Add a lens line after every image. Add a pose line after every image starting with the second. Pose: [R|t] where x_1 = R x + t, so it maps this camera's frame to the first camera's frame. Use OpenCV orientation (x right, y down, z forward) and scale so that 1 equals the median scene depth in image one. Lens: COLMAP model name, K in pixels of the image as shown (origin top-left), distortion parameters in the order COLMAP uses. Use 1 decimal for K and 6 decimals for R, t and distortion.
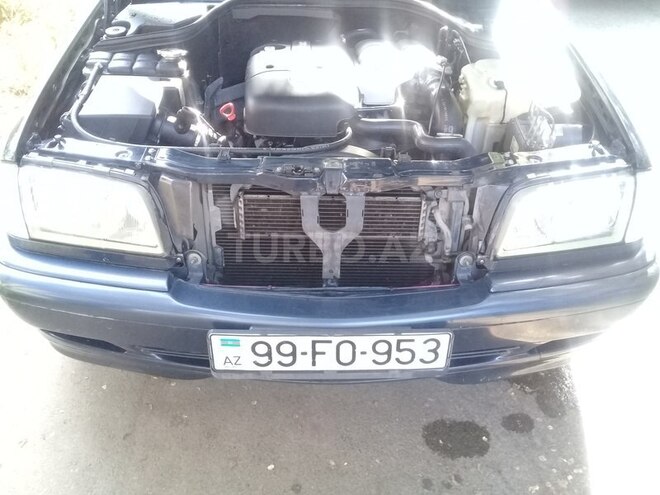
lens RADIAL K [[616.1, 0, 330.0], [0, 616.1, 247.5], [0, 0, 1]] dist [0.092560, -0.202137]
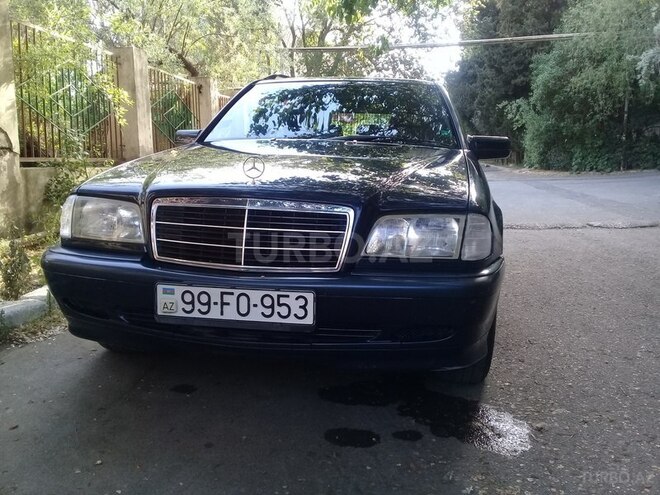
lens RADIAL K [[616.1, 0, 330.0], [0, 616.1, 247.5], [0, 0, 1]] dist [0.092560, -0.202137]
pose [[0.979883, 0.038527, -0.195818, 0.497837], [-0.119350, 0.899524, -0.420253, 0.628955], [0.159952, 0.435169, 0.886026, -0.295166]]
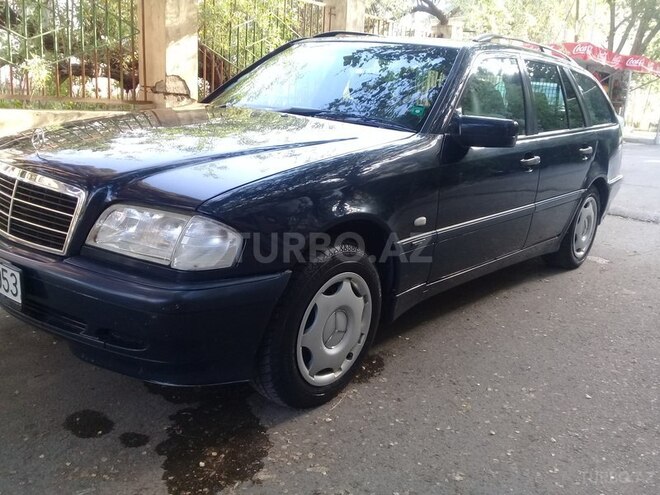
lens RADIAL K [[616.1, 0, 330.0], [0, 616.1, 247.5], [0, 0, 1]] dist [0.092560, -0.202137]
pose [[0.747855, 0.210451, -0.629621, 1.580116], [-0.422923, 0.882088, -0.207503, 0.082525], [0.511712, 0.421463, 0.748678, 0.271529]]
